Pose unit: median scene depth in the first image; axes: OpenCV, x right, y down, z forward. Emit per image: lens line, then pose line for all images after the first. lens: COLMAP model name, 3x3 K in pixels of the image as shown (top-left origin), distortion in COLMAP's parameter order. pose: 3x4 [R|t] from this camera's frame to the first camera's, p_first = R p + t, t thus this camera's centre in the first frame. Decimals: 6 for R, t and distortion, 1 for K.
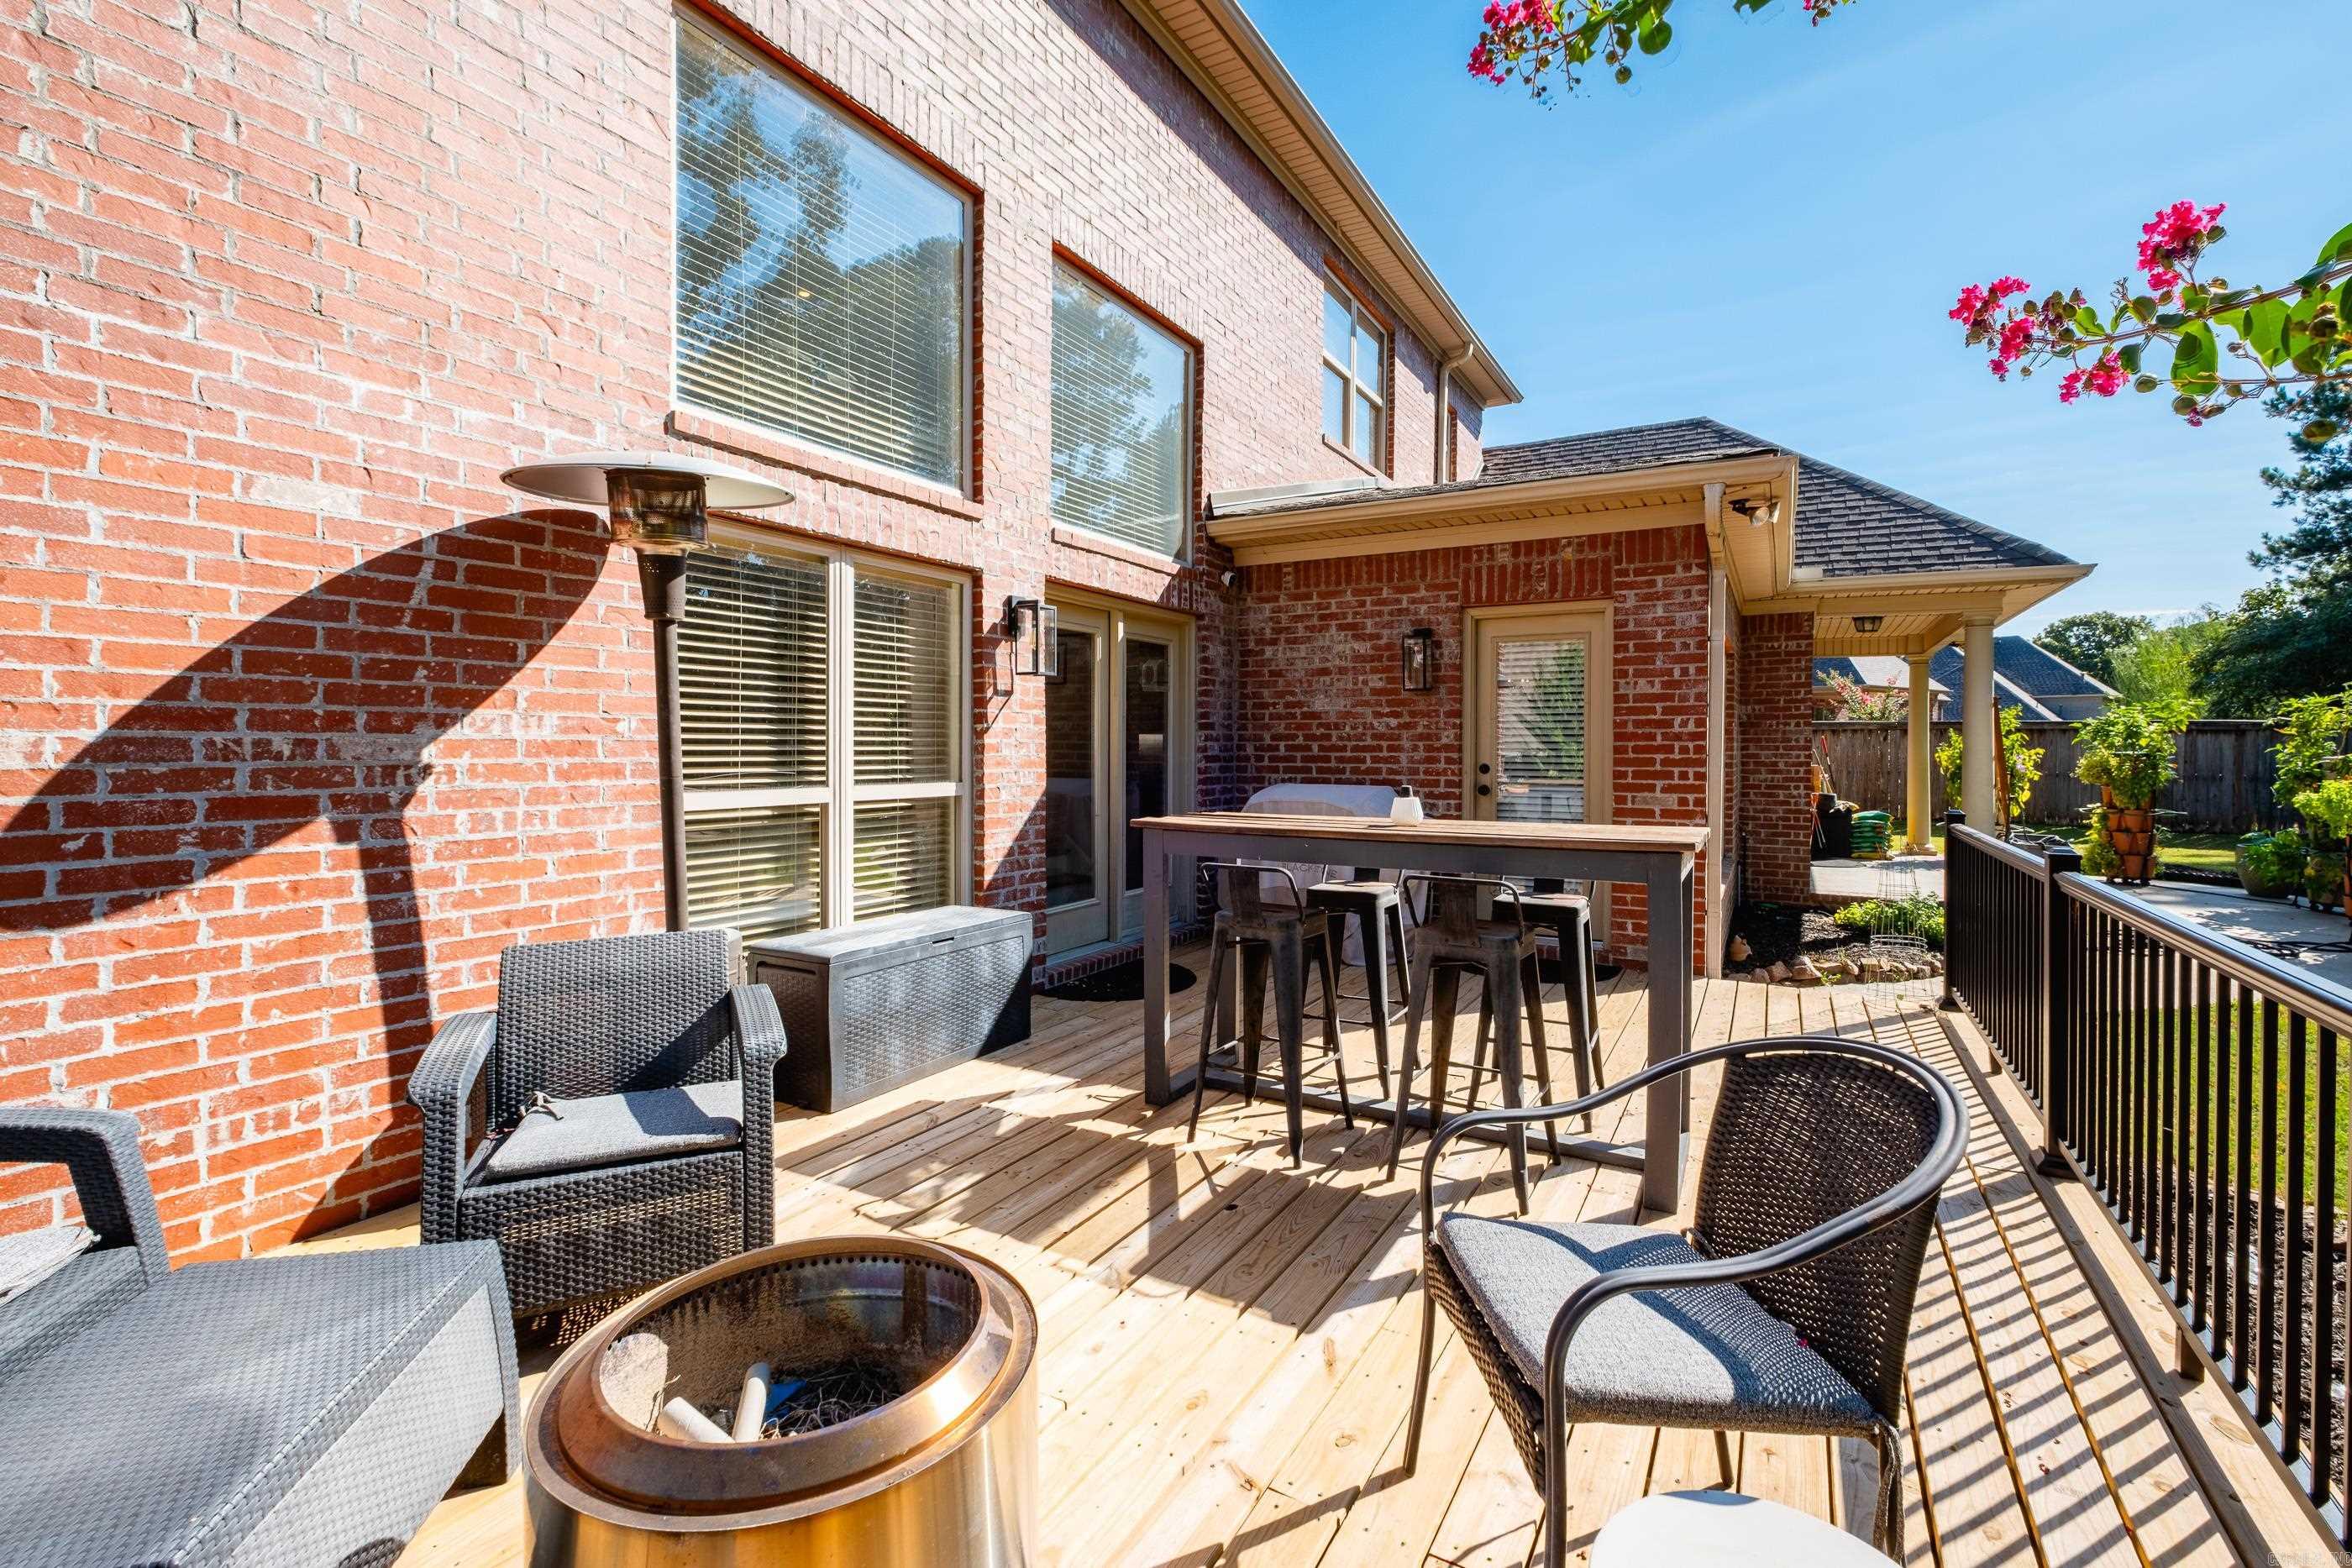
lens RADIAL K [[1049.1, 0, 1211.5], [0, 1049.1, 753.4], [0, 0, 1]] dist [-0.027688, 0.000013]
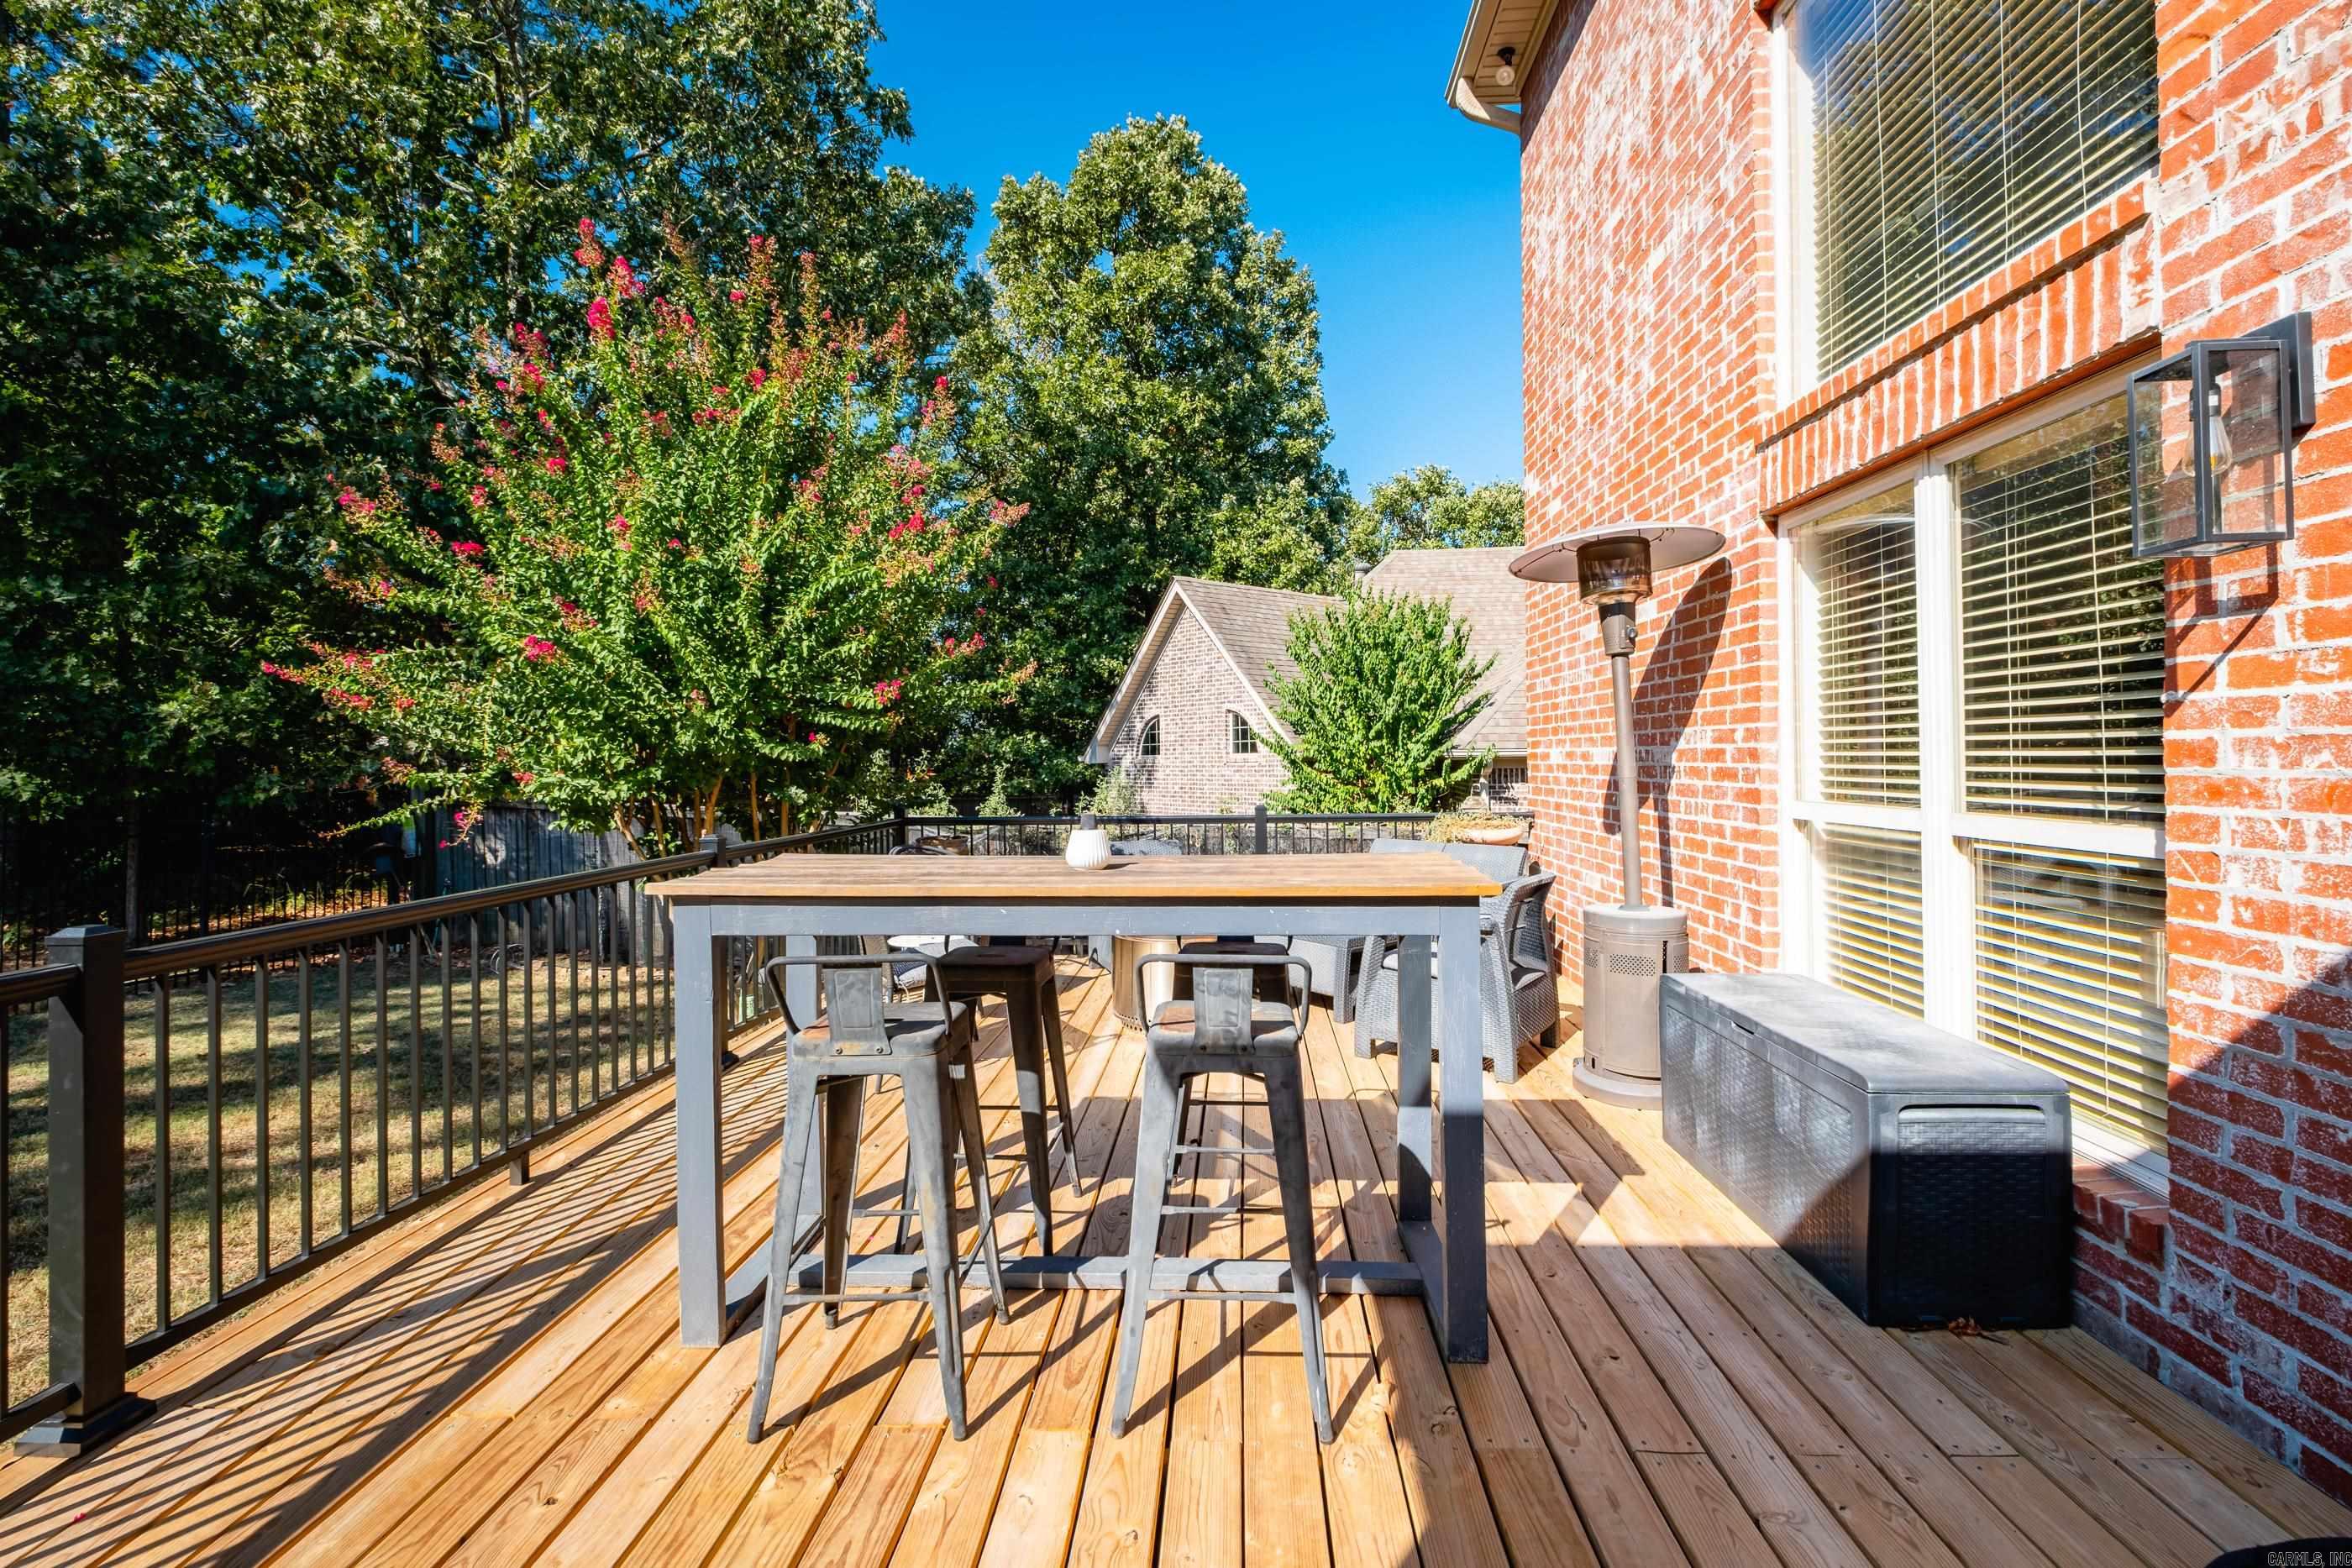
lens RADIAL K [[1049.1, 0, 1211.5], [0, 1049.1, 753.4], [0, 0, 1]] dist [-0.027688, 0.000013]
pose [[-0.890675, 0.006557, -0.454593, 0.406173], [0.007545, 0.999971, -0.000358, -0.009117], [0.454578, -0.003749, -0.890699, 1.556995]]
